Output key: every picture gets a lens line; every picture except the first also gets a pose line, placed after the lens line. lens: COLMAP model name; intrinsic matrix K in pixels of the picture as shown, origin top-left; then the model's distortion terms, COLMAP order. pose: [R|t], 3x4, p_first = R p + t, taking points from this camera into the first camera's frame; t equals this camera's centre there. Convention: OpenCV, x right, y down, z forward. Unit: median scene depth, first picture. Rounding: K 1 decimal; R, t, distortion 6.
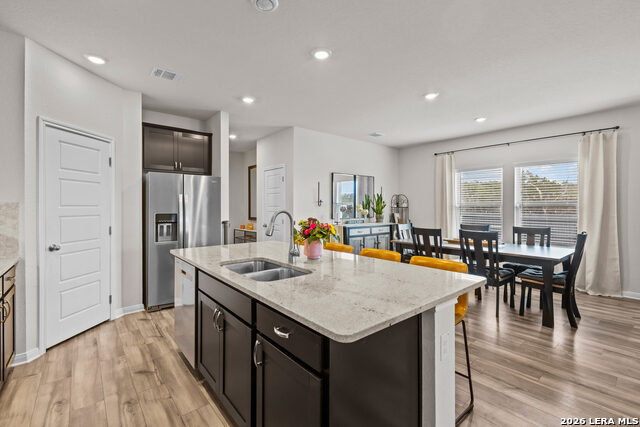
lens RADIAL K [[285.0, 0, 321.3], [0, 285.0, 210.6], [0, 0, 1]] dist [0.000158, -0.000235]
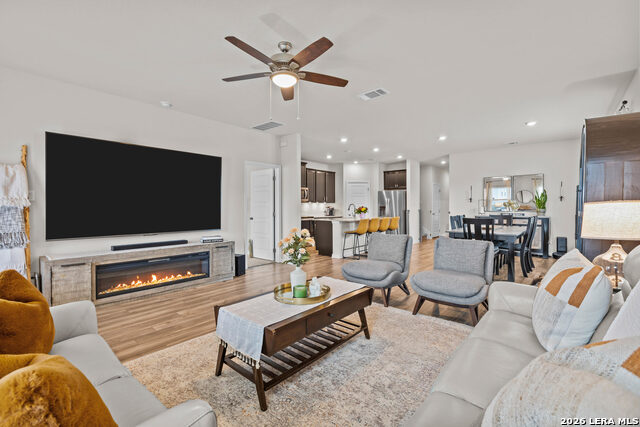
lens RADIAL K [[286.0, 0, 317.7], [0, 286.0, 206.3], [0, 0, 1]] dist [-0.001371, 0.000128]
pose [[0.154131, -0.005767, -0.988034, 2.185644], [-0.004383, 0.999969, -0.006520, 0.034596], [0.988041, 0.005335, 0.154101, -0.006993]]
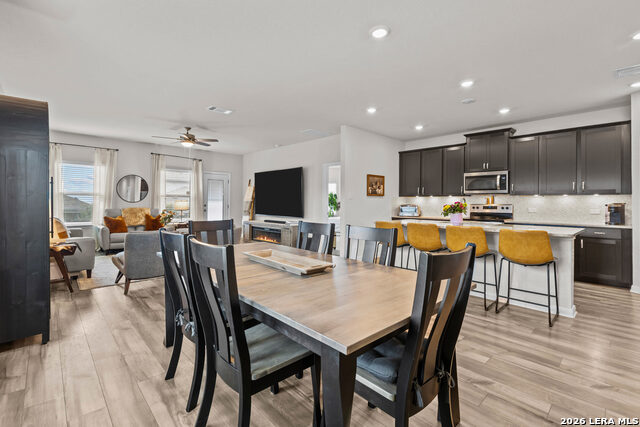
lens RADIAL K [[293.7, 0, 307.7], [0, 293.7, 203.1], [0, 0, 1]] dist [-0.000971, 0.000034]
pose [[-0.999485, -0.010446, -0.030325, 0.640922], [-0.010701, 0.999909, 0.008257, 0.019490], [0.030236, 0.008577, -0.999506, 1.919238]]
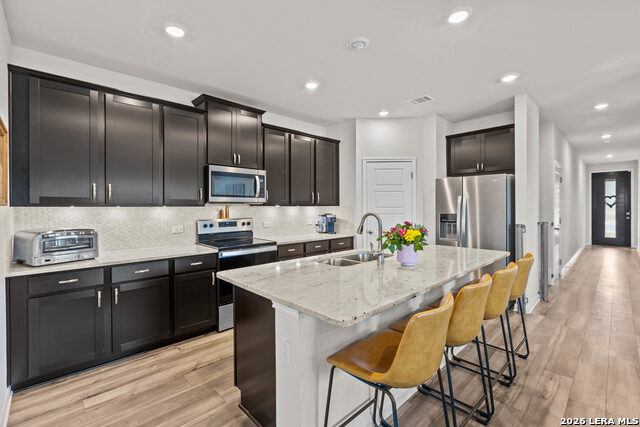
lens RADIAL K [[286.0, 0, 317.7], [0, 286.0, 206.3], [0, 0, 1]] dist [-0.001371, 0.000128]
pose [[0.058247, -0.004242, -0.998293, 0.608754], [-0.000319, 0.999991, -0.004268, -0.015148], [0.998302, 0.000567, 0.058246, 0.460159]]
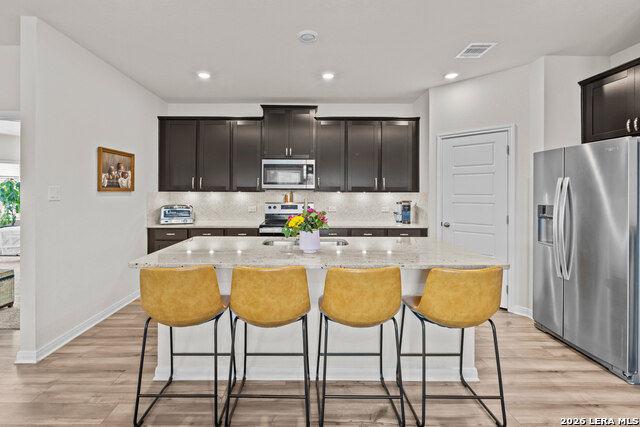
lens RADIAL K [[297.8, 0, 303.1], [0, 297.8, 192.1], [0, 0, 1]] dist [-0.000416, 0.000166]
pose [[-0.645577, -0.005428, -0.763676, 0.494403], [-0.008156, 0.999967, -0.000213, -0.019947], [0.763652, 0.006092, -0.645599, 1.113629]]
